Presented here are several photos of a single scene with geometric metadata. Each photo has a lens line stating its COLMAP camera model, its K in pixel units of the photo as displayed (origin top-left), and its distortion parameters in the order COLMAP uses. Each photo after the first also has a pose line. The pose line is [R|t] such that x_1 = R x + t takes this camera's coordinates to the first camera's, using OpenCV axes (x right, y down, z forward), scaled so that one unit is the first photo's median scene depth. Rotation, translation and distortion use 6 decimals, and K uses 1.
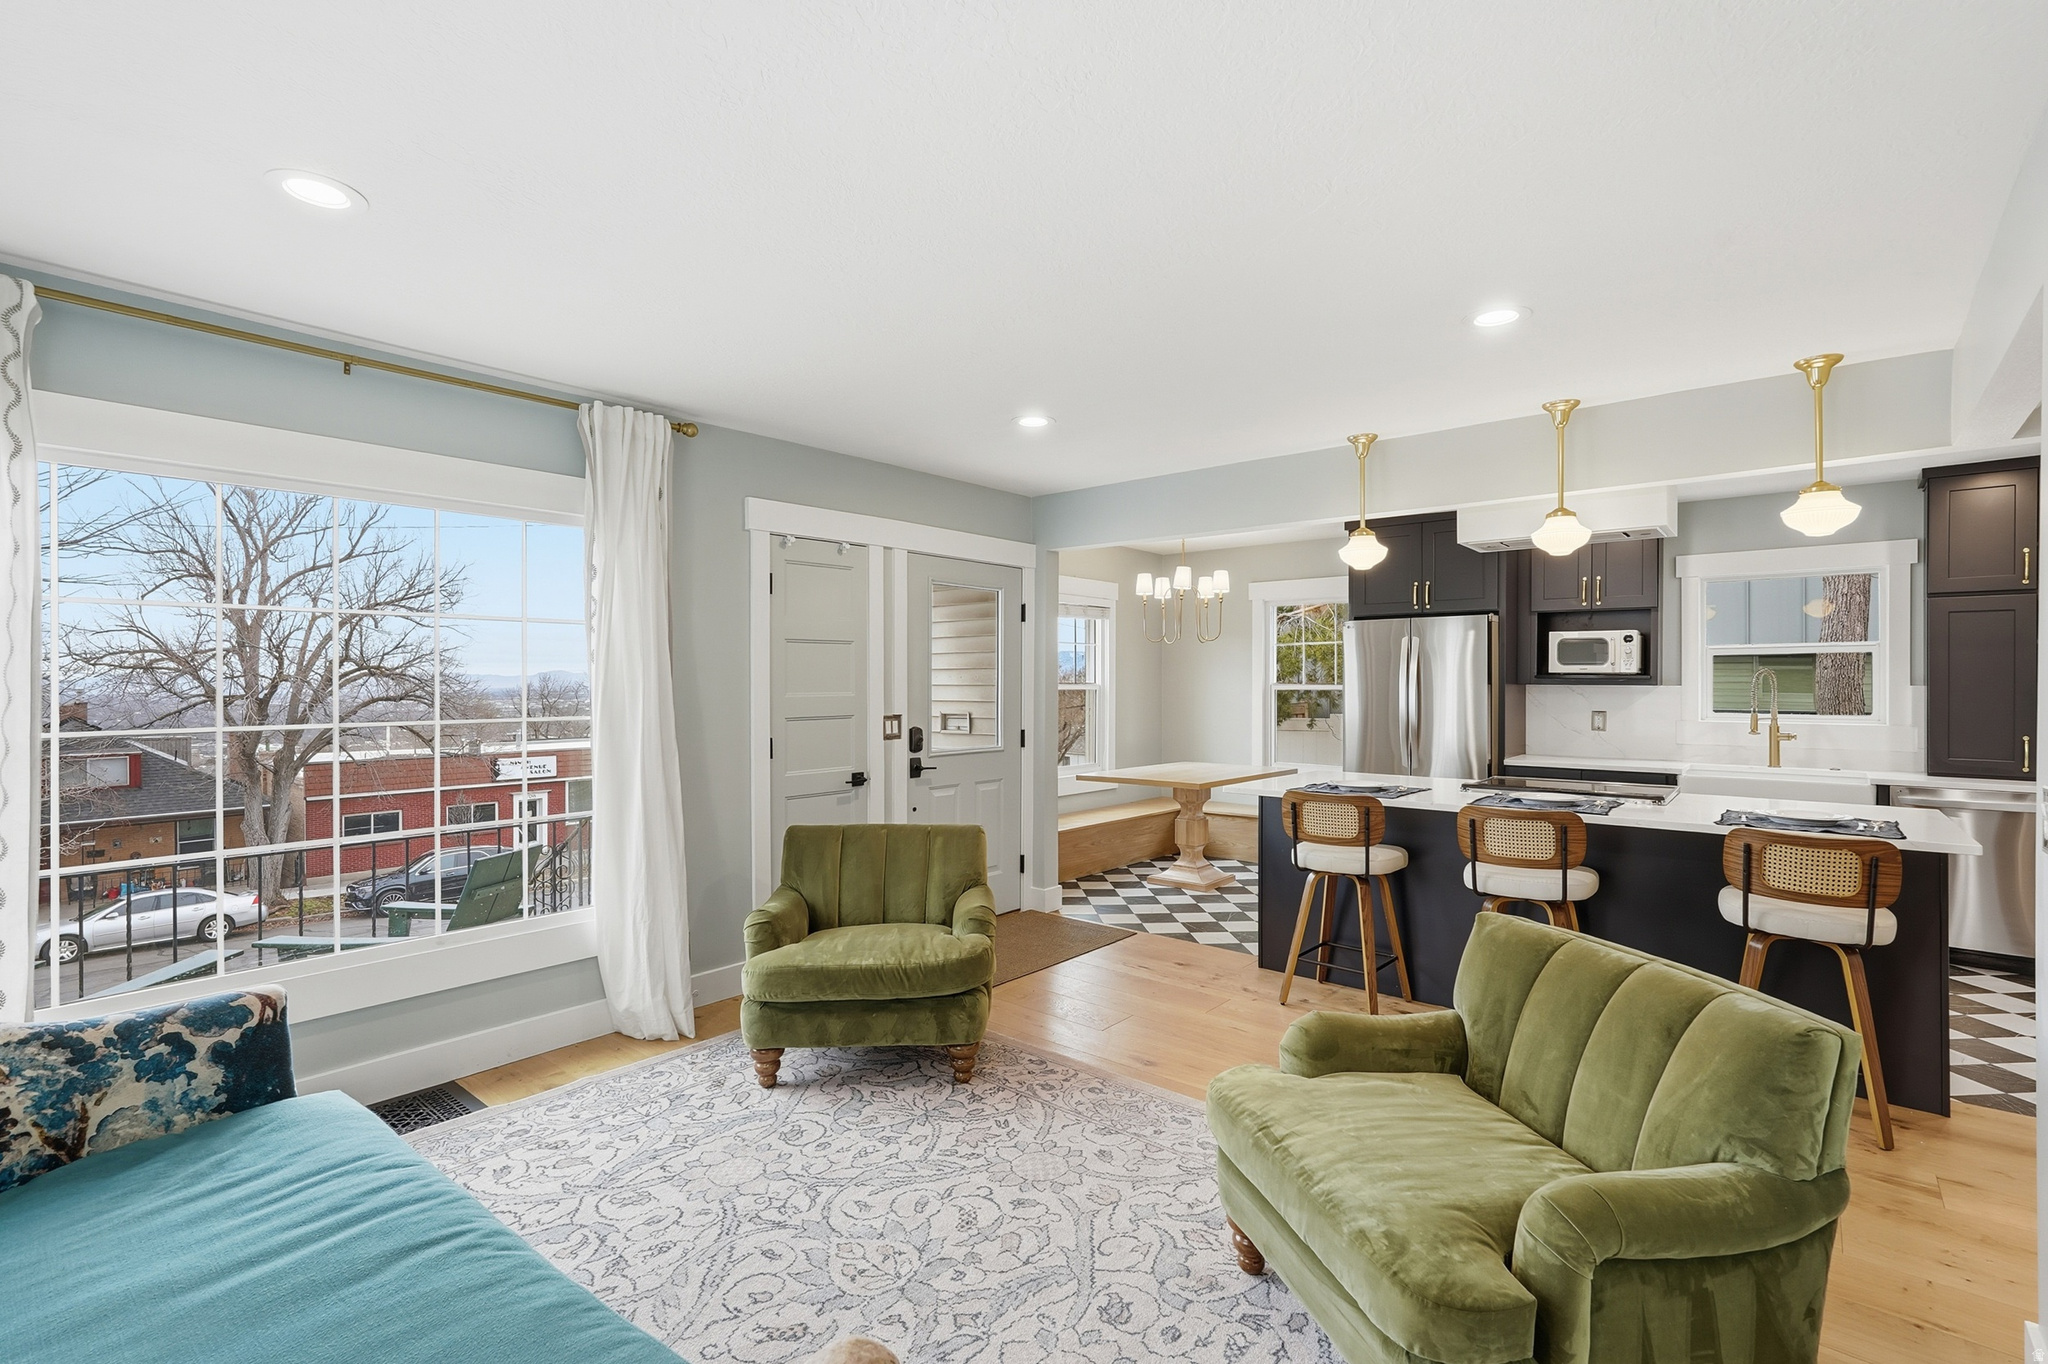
lens RADIAL K [[930.4, 0, 1036.7], [0, 930.4, 680.2], [0, 0, 1]] dist [-0.005059, 0.007280]
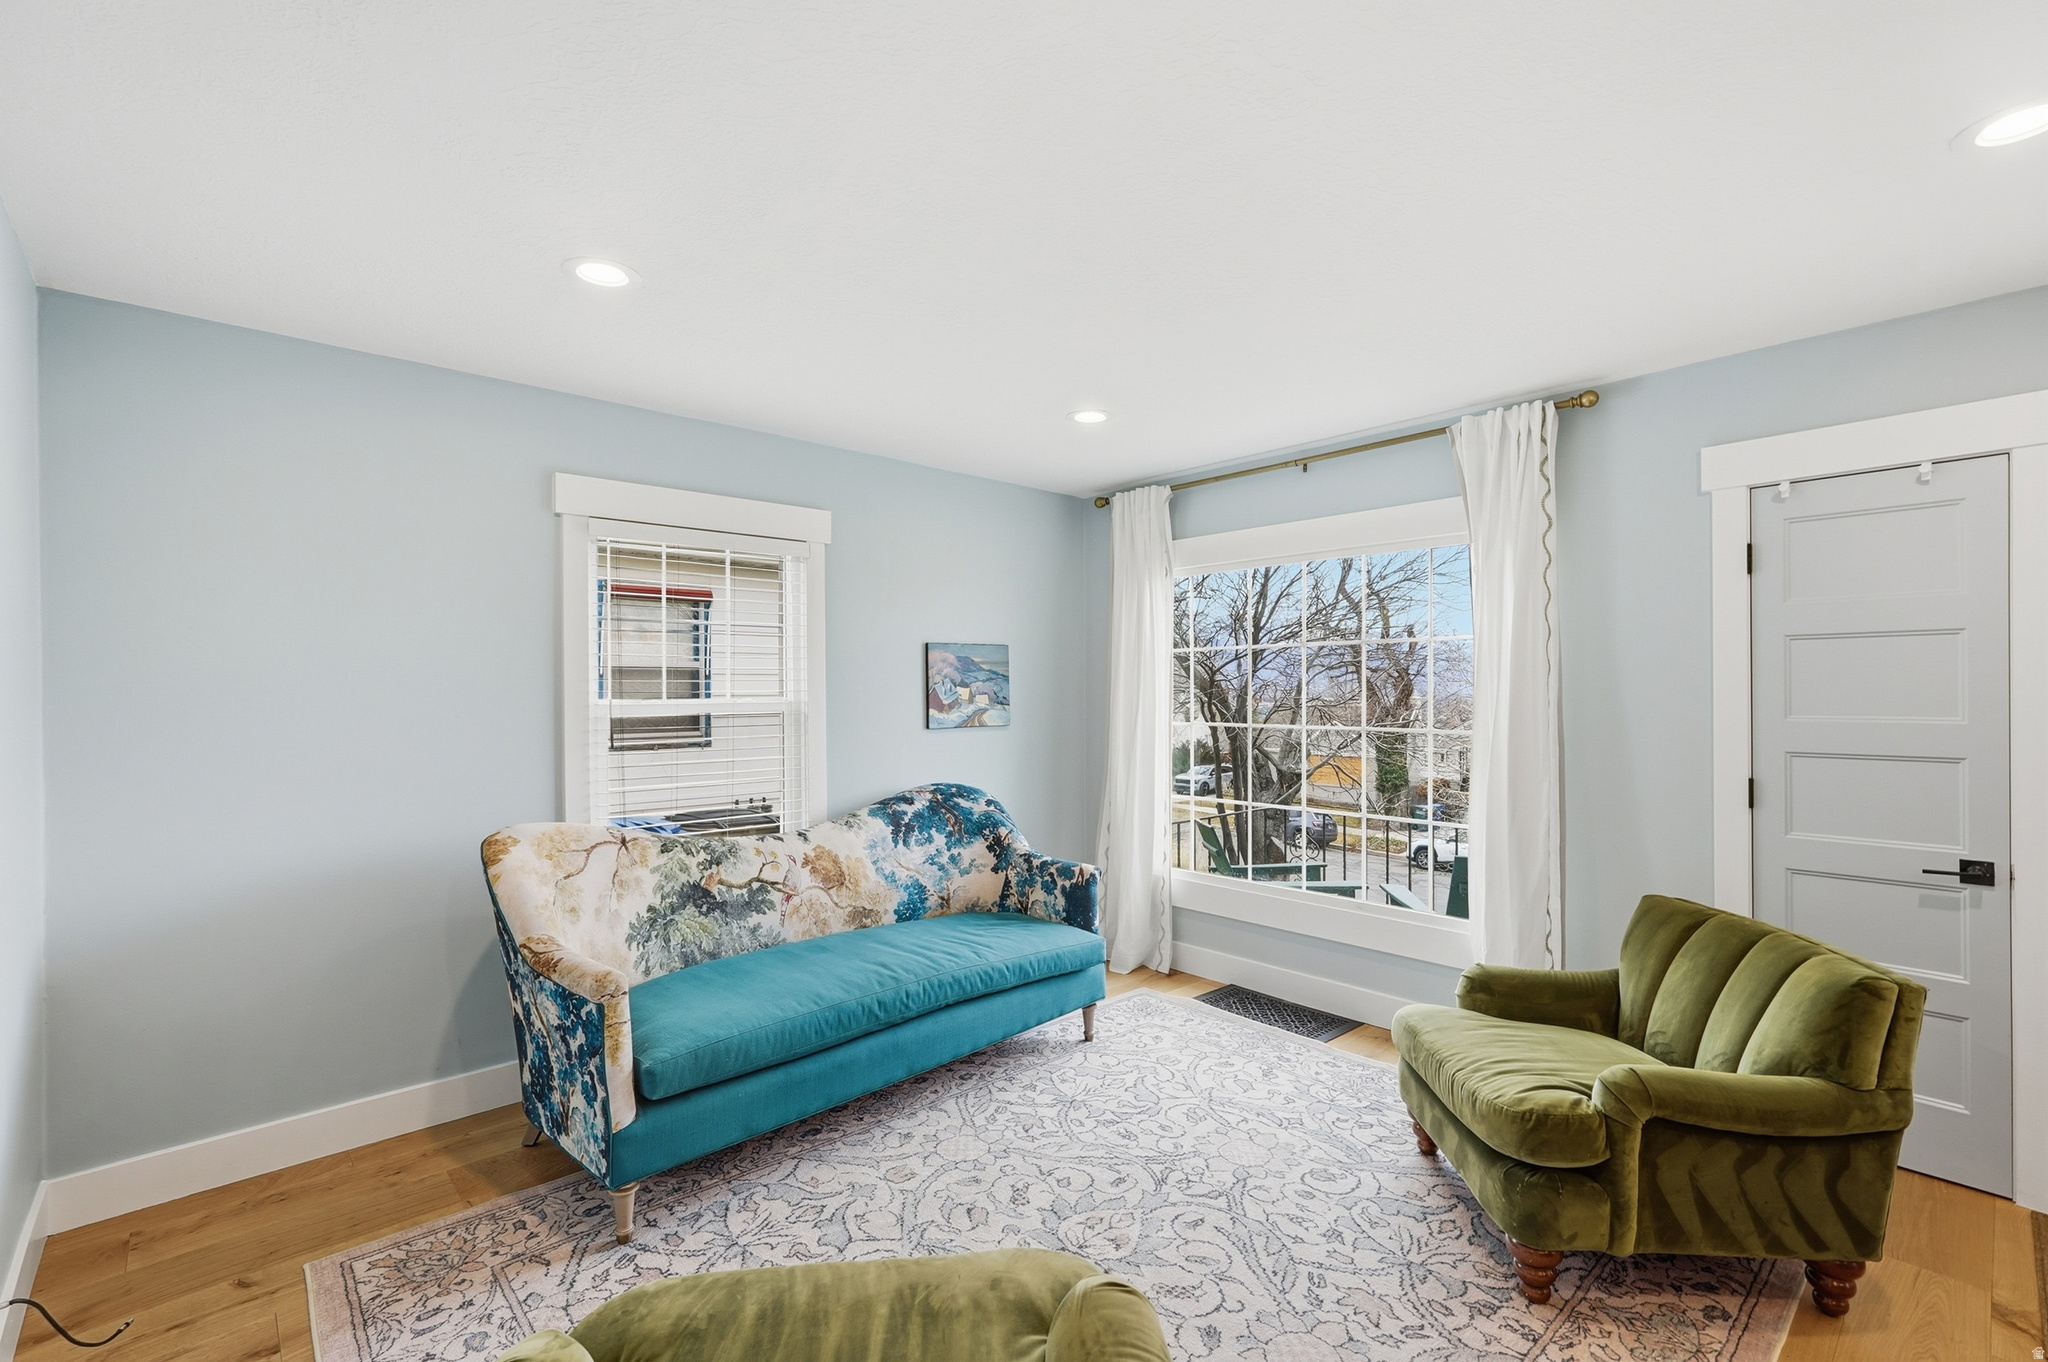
lens RADIAL K [[910.4, 0, 1027.7], [0, 910.4, 696.0], [0, 0, 1]] dist [-0.025665, 0.016248]
pose [[-0.130058, 0.008352, -0.991471, 0.486580], [0.003675, 0.999962, 0.007942, -0.007796], [0.991500, -0.002610, -0.130083, 0.577787]]
